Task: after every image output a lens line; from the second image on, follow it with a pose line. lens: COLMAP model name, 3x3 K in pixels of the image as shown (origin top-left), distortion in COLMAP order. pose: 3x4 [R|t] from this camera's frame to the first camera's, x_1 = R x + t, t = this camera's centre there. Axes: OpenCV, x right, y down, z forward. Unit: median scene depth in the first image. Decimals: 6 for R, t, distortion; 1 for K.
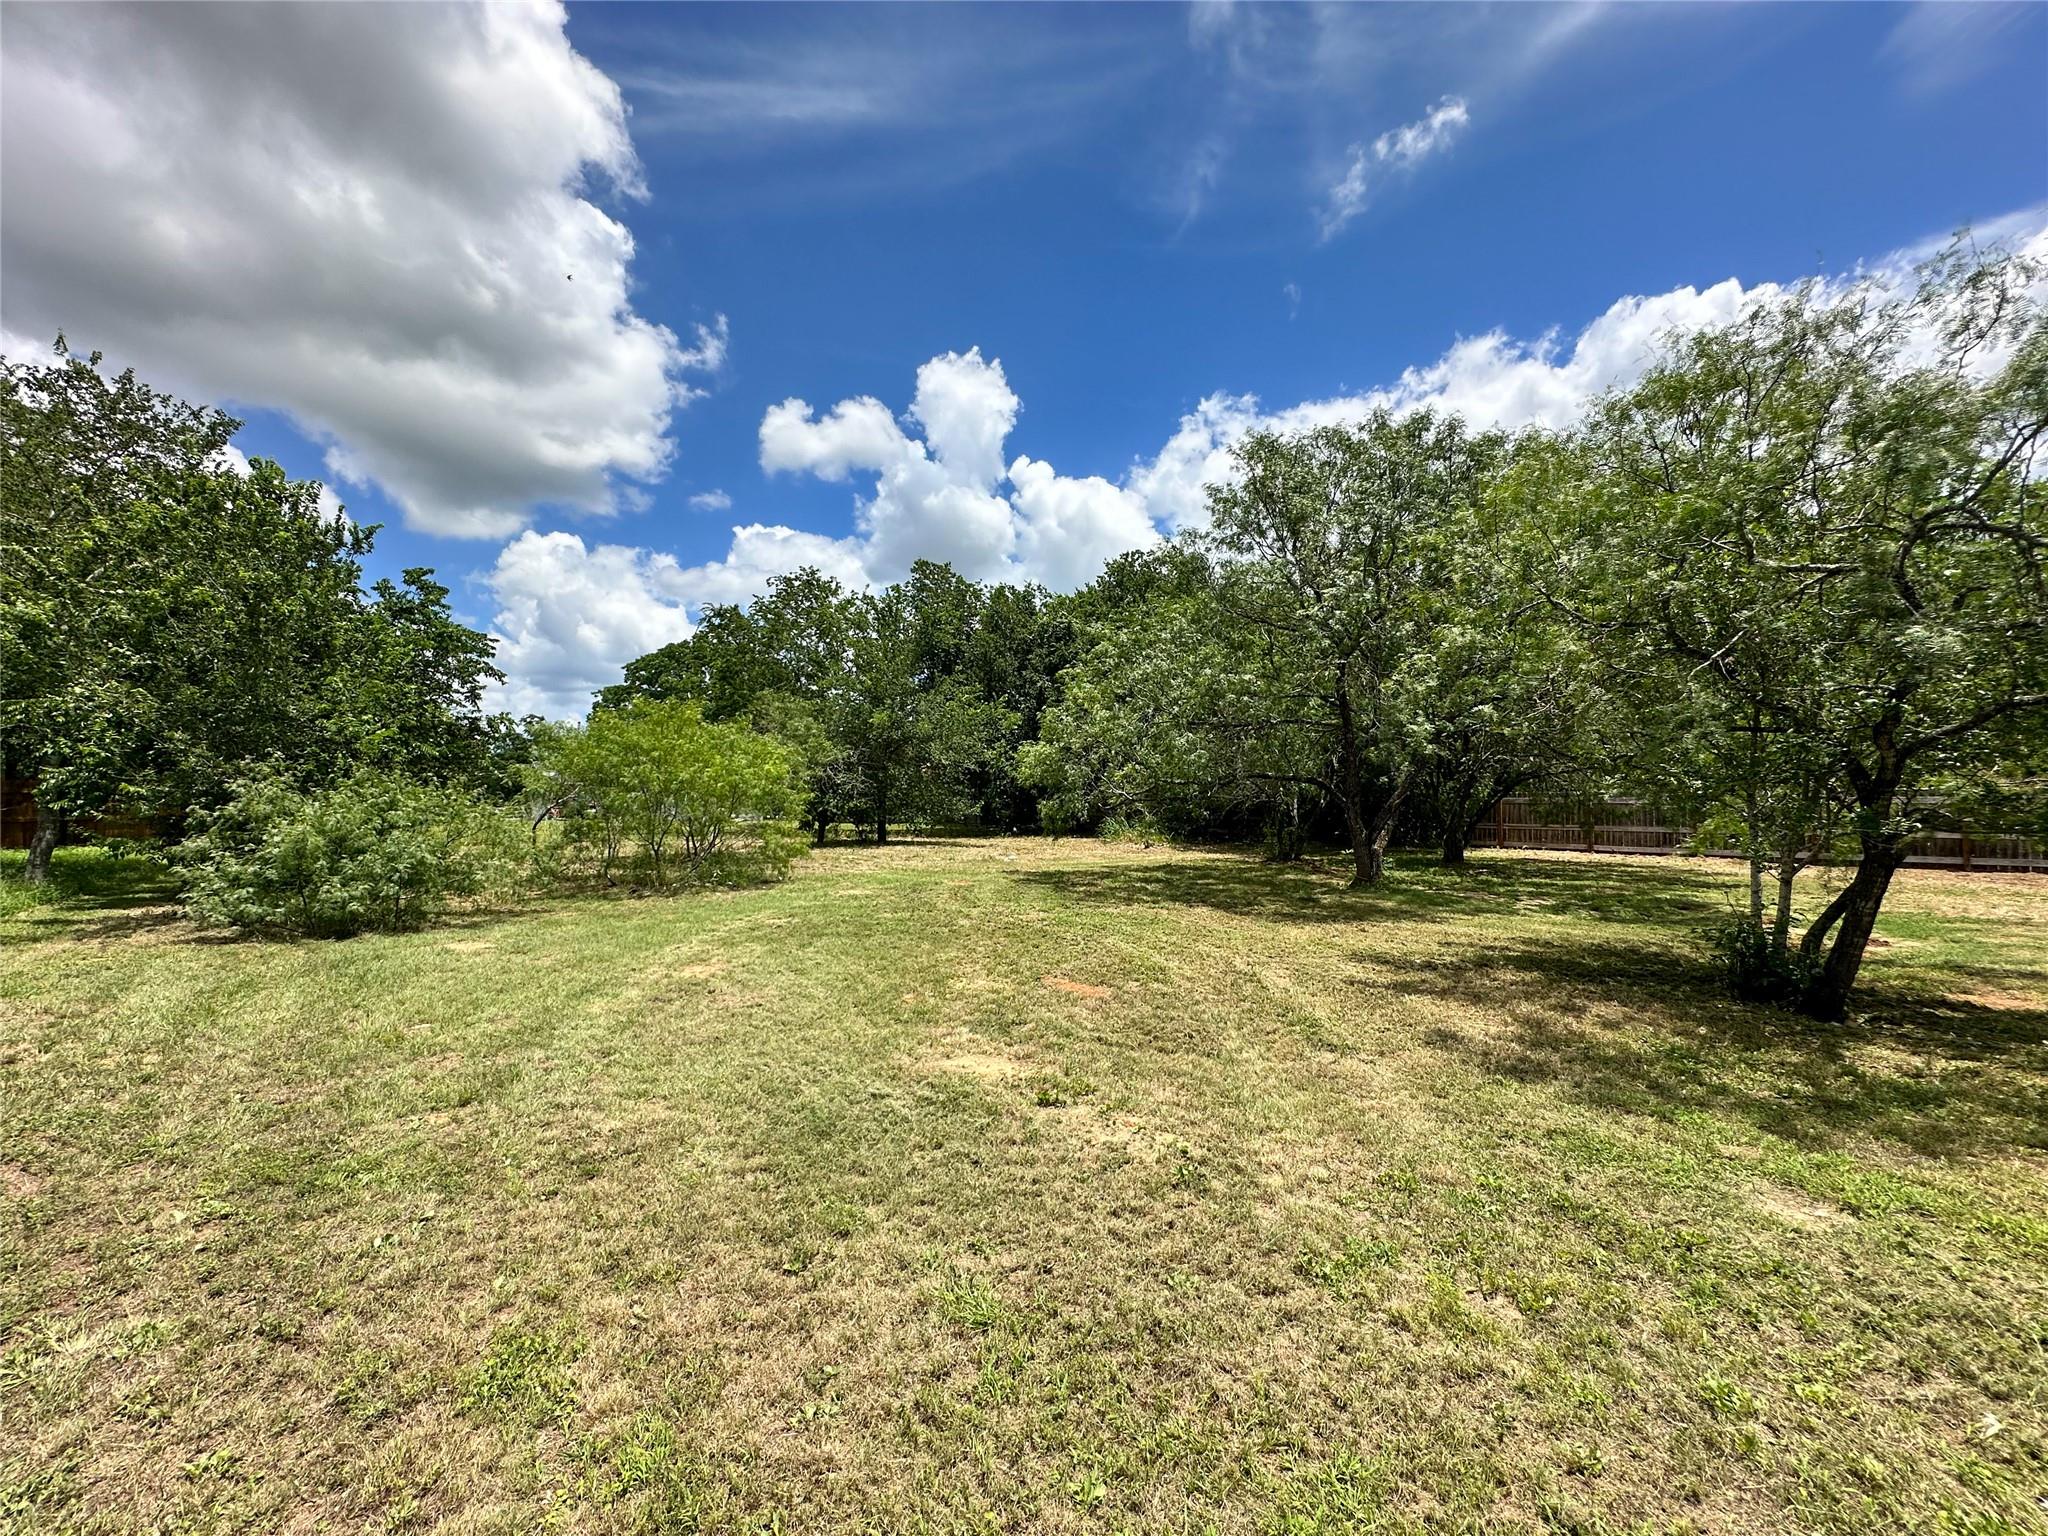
lens RADIAL K [[817.3, 0, 1024.4], [0, 817.3, 761.2], [0, 0, 1]] dist [-0.009292, 0.000911]
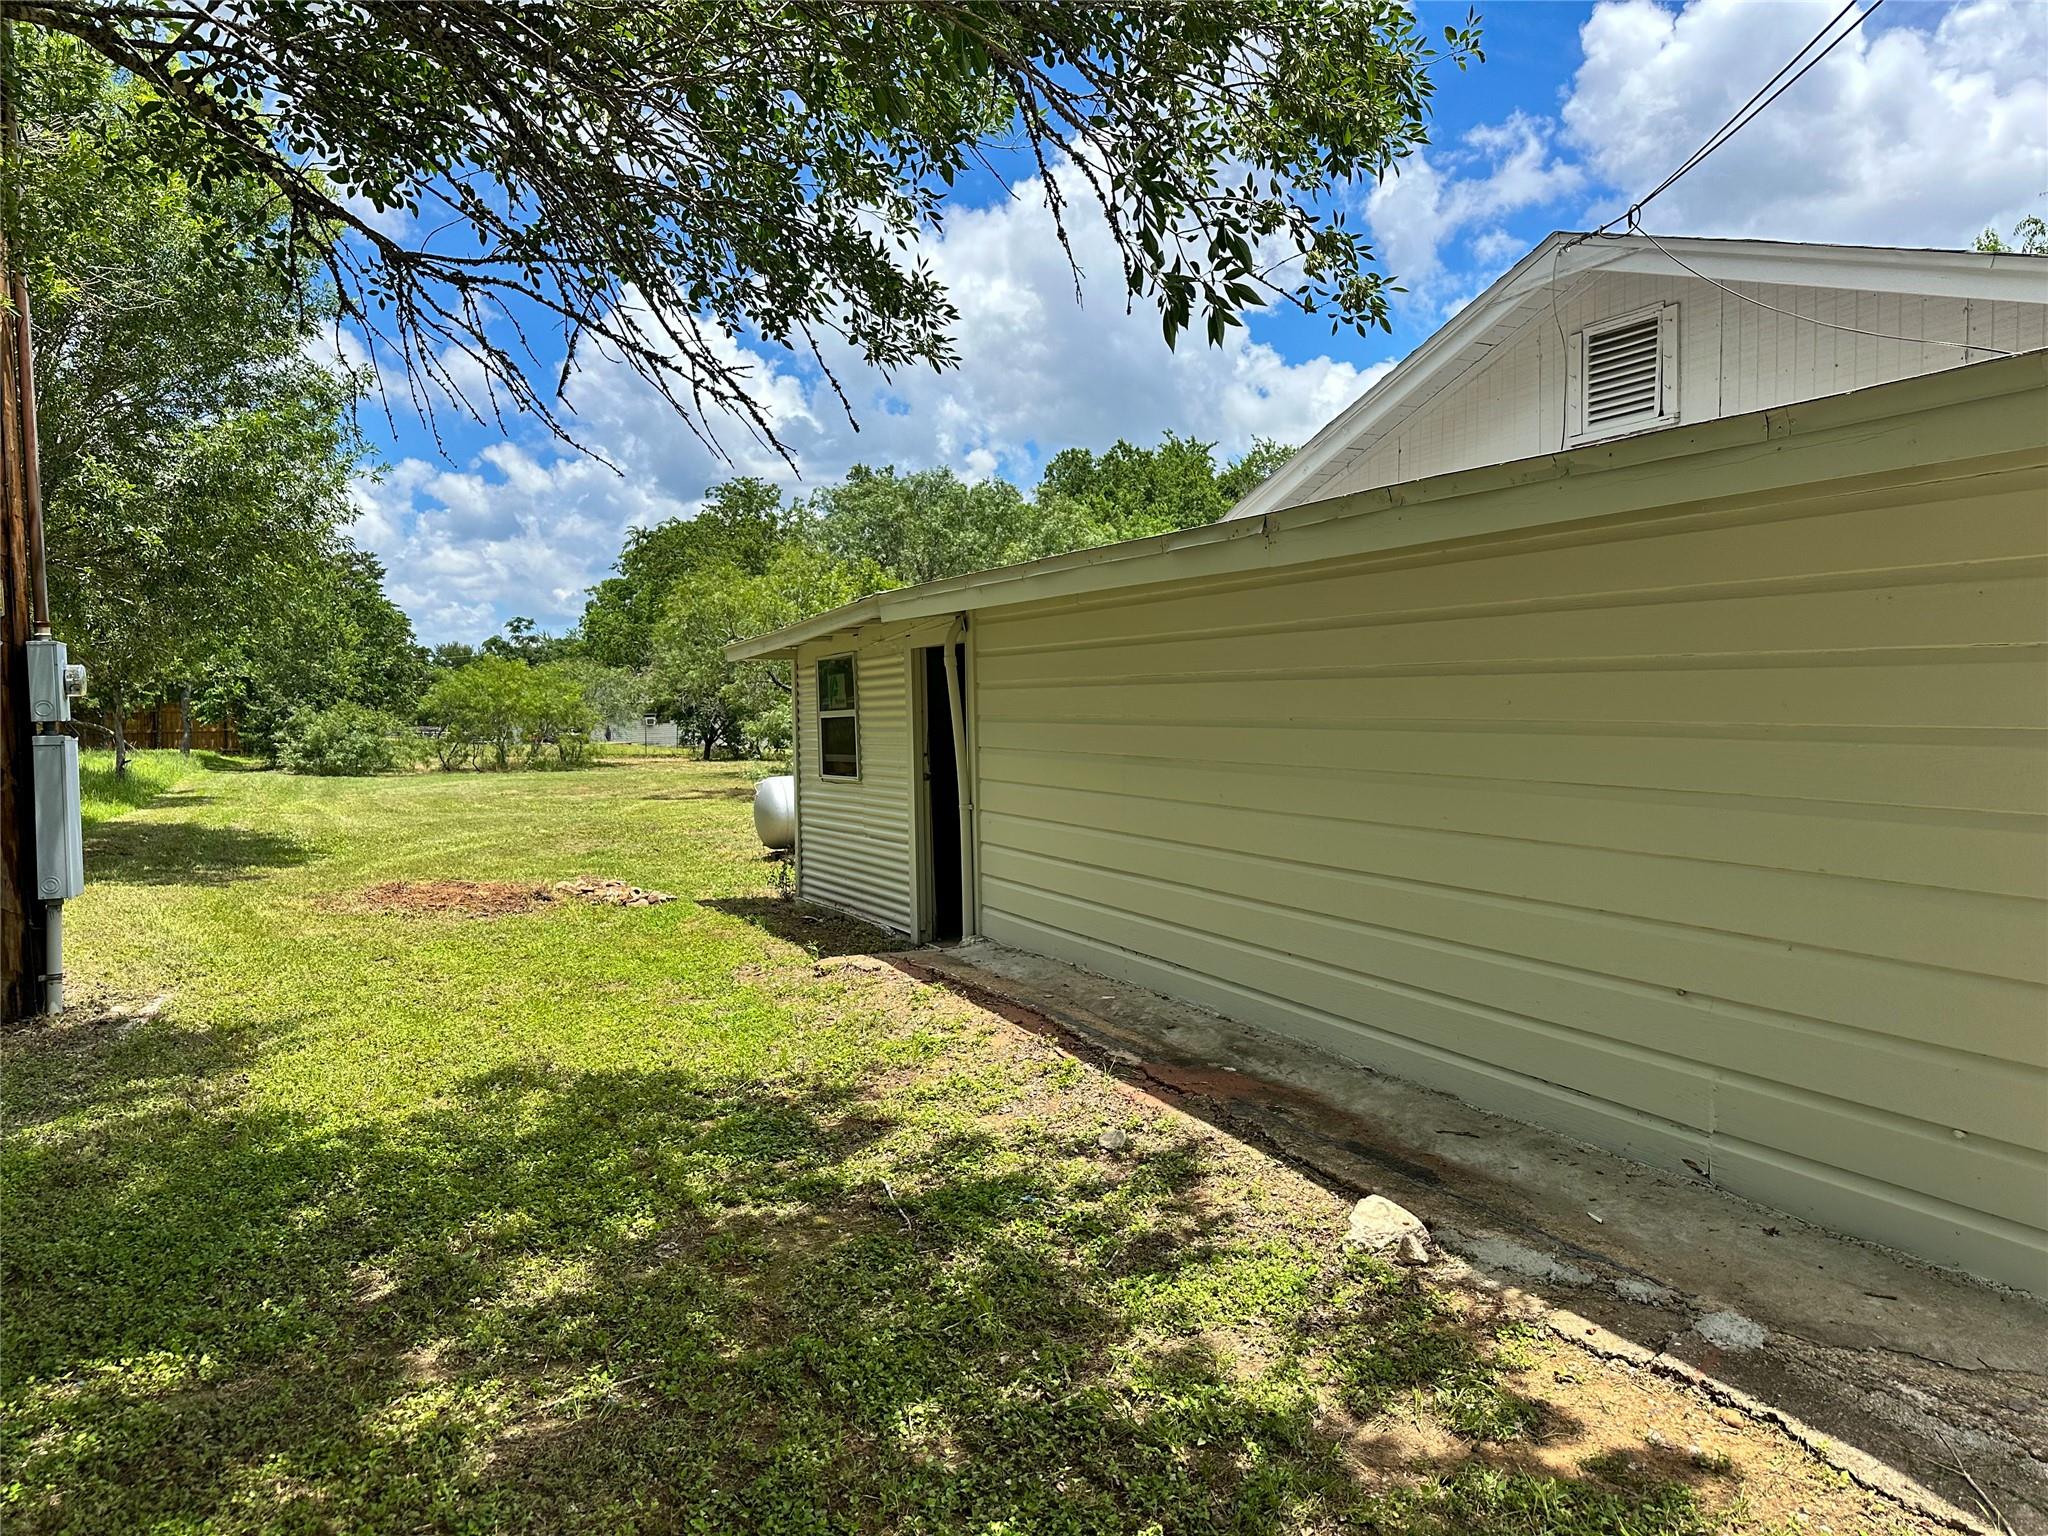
lens RADIAL K [[1511.0, 0, 1074.8], [0, 1511.0, 791.9], [0, 0, 1]] dist [0.058927, -0.068308]
pose [[0.969477, 0.022657, -0.244135, 1.776212], [-0.000181, 0.995787, 0.091696, -0.106893], [0.245184, -0.088853, 0.965396, -2.105291]]
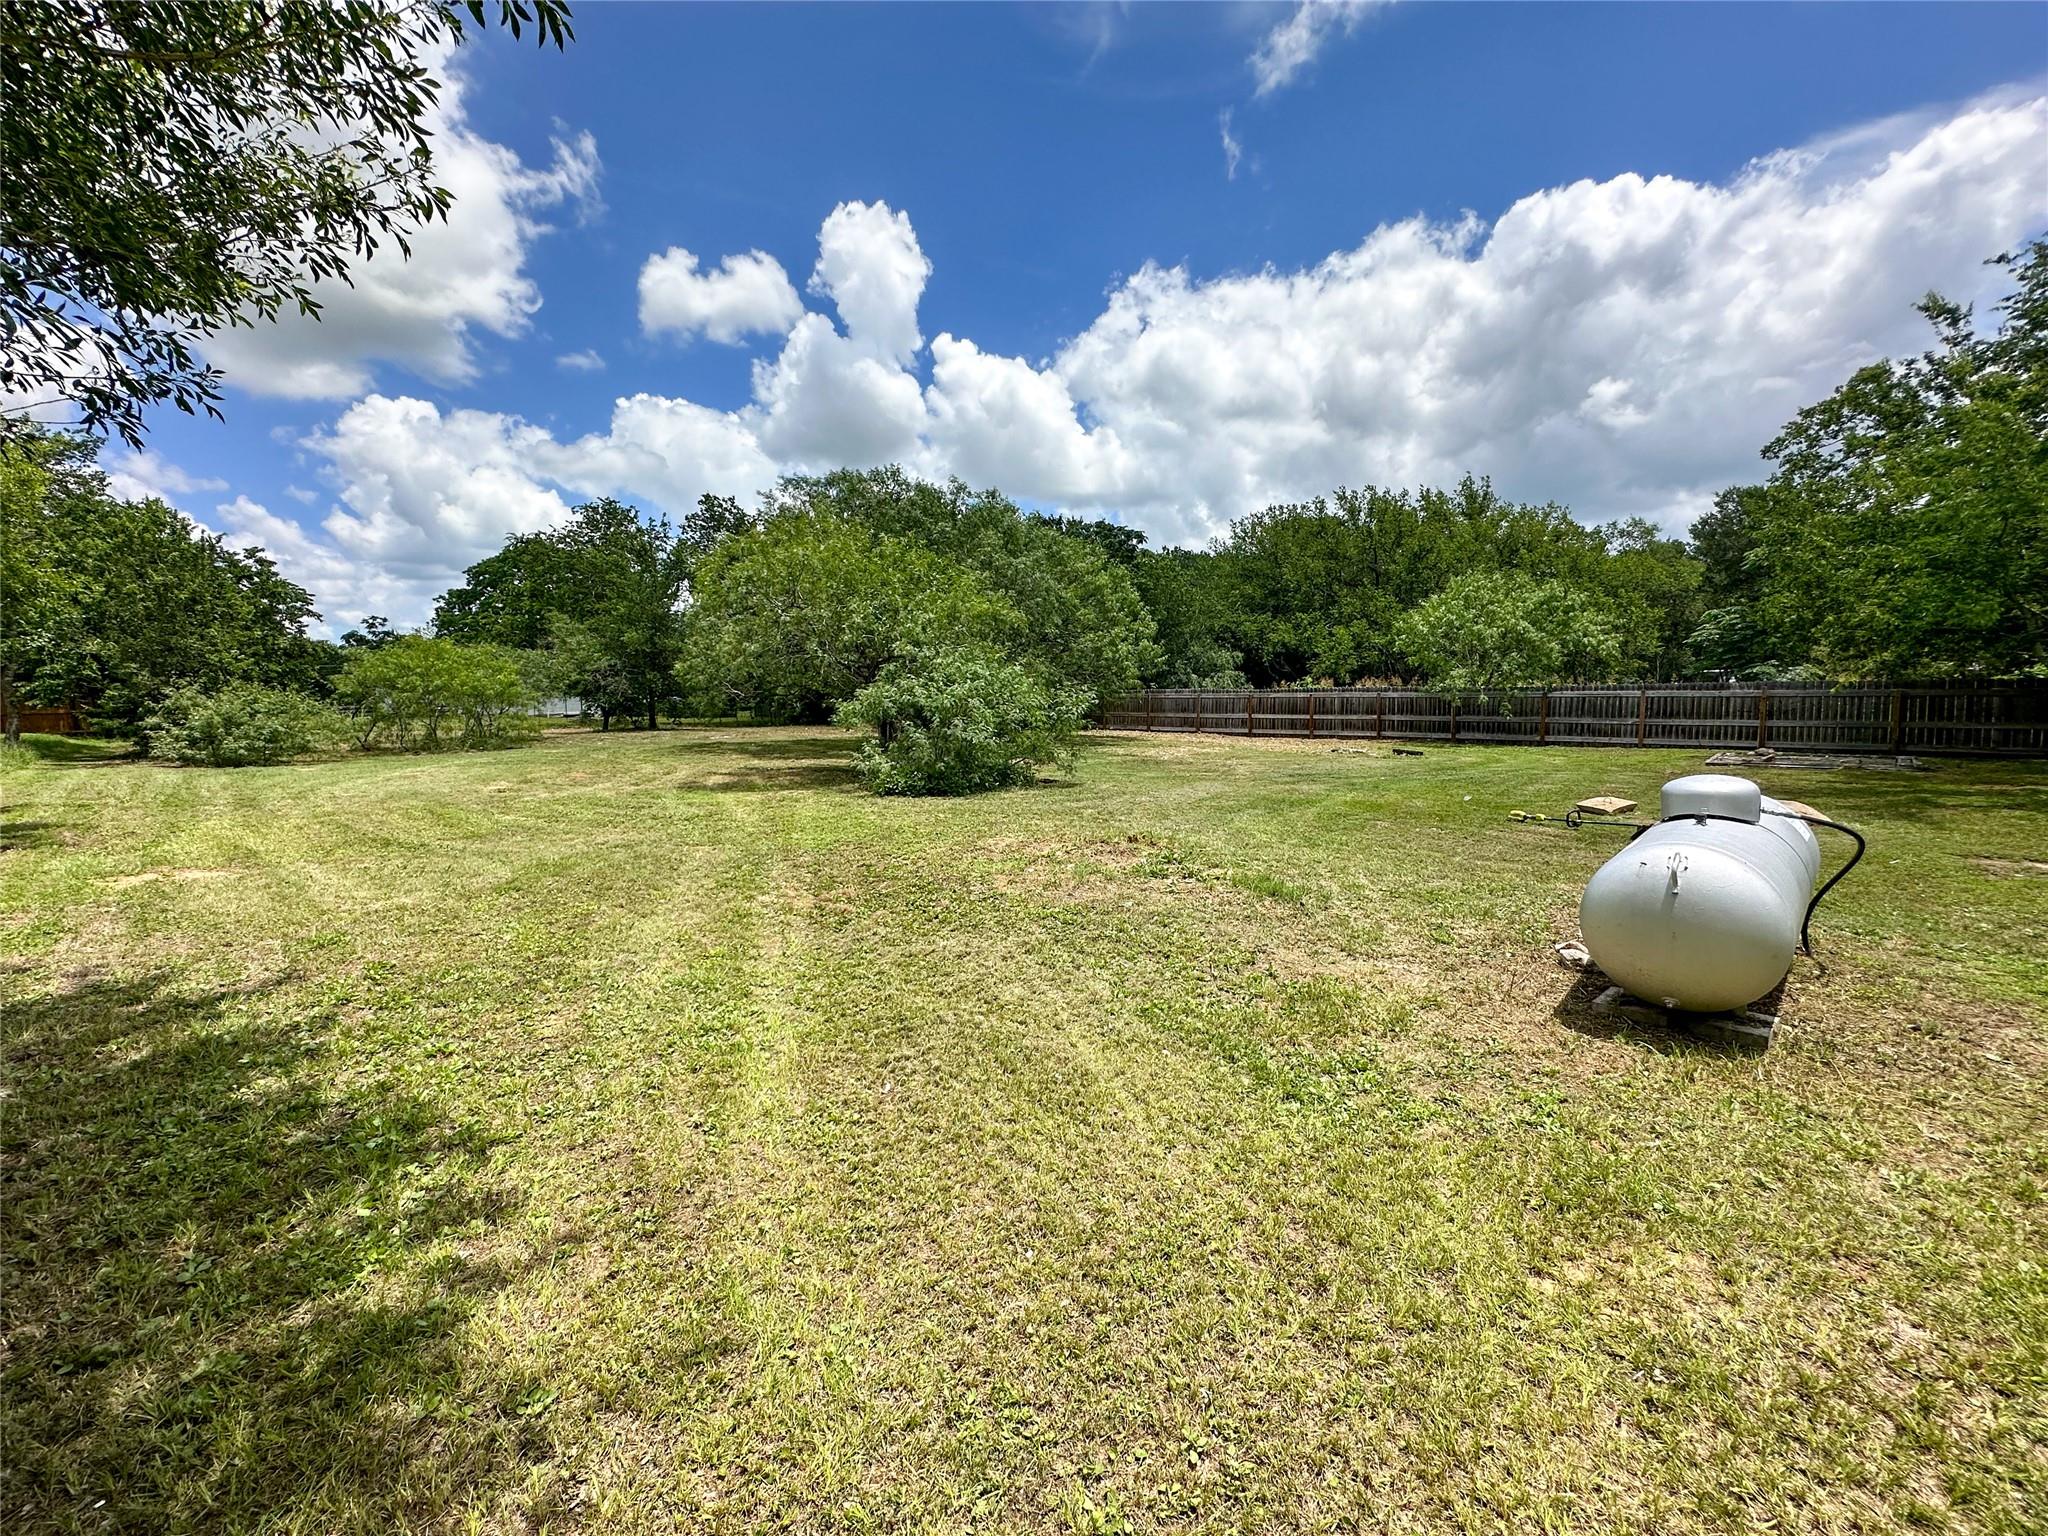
lens RADIAL K [[817.3, 0, 1025.7], [0, 817.3, 773.3], [0, 0, 1]] dist [-0.009292, 0.000911]
pose [[0.994459, -0.006135, 0.104943, 0.703721], [-0.008833, 0.989888, 0.141576, -0.054408], [-0.104750, -0.141719, 0.984349, -0.934120]]
